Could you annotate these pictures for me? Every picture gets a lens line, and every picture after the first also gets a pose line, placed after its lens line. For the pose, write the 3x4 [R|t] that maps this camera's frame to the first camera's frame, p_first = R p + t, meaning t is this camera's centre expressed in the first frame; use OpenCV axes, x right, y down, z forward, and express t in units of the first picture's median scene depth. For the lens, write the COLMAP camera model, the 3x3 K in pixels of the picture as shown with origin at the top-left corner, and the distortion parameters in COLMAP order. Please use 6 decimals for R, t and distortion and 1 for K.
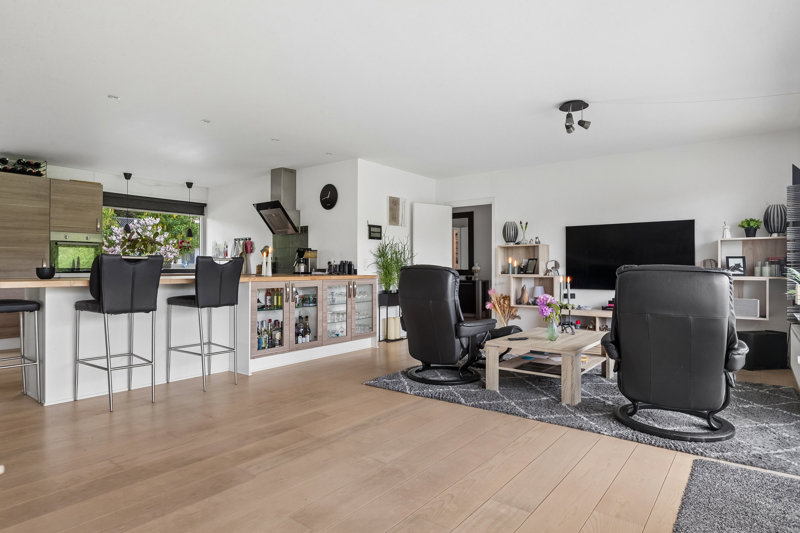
lens RADIAL K [[458.5, 0, 400.2], [0, 458.5, 263.8], [0, 0, 1]] dist [0.004215, 0.003754]
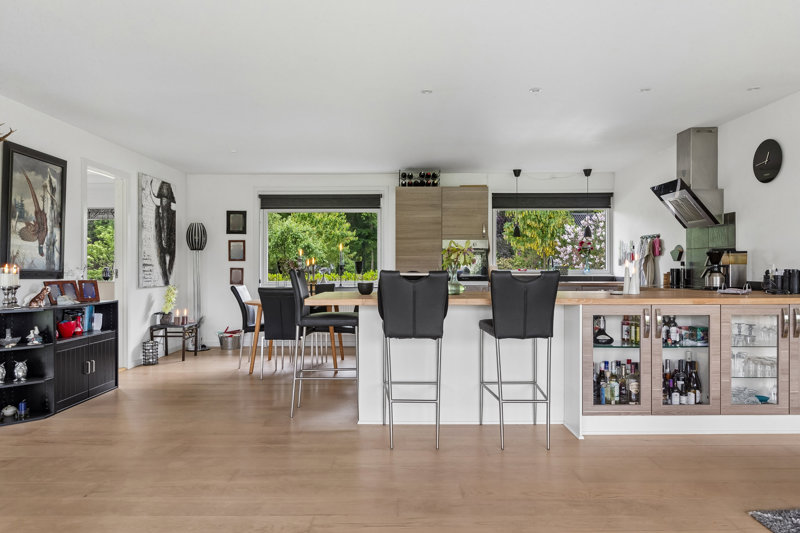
lens RADIAL K [[536.9, 0, 402.4], [0, 536.9, 263.8], [0, 0, 1]] dist [0.016675, -0.010655]
pose [[0.618752, -0.006451, -0.785560, 0.107531], [0.010430, 0.999946, 0.000003, -0.018563], [0.785517, -0.008195, 0.618786, 0.204344]]
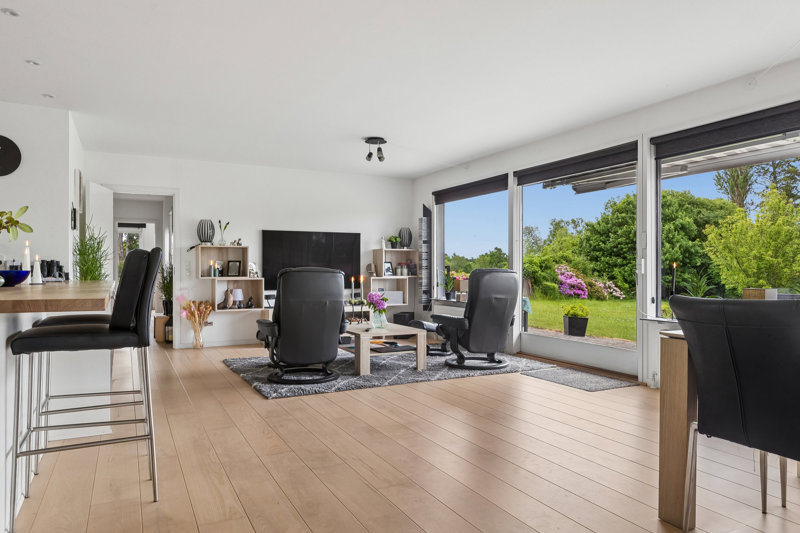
lens RADIAL K [[536.9, 0, 402.4], [0, 536.9, 270.7], [0, 0, 1]] dist [0.016675, -0.010655]
pose [[0.418849, -0.001800, 0.908054, -0.619490], [-0.007255, 0.999959, 0.005328, 0.001703], [-0.908027, -0.008819, 0.418819, 0.212395]]
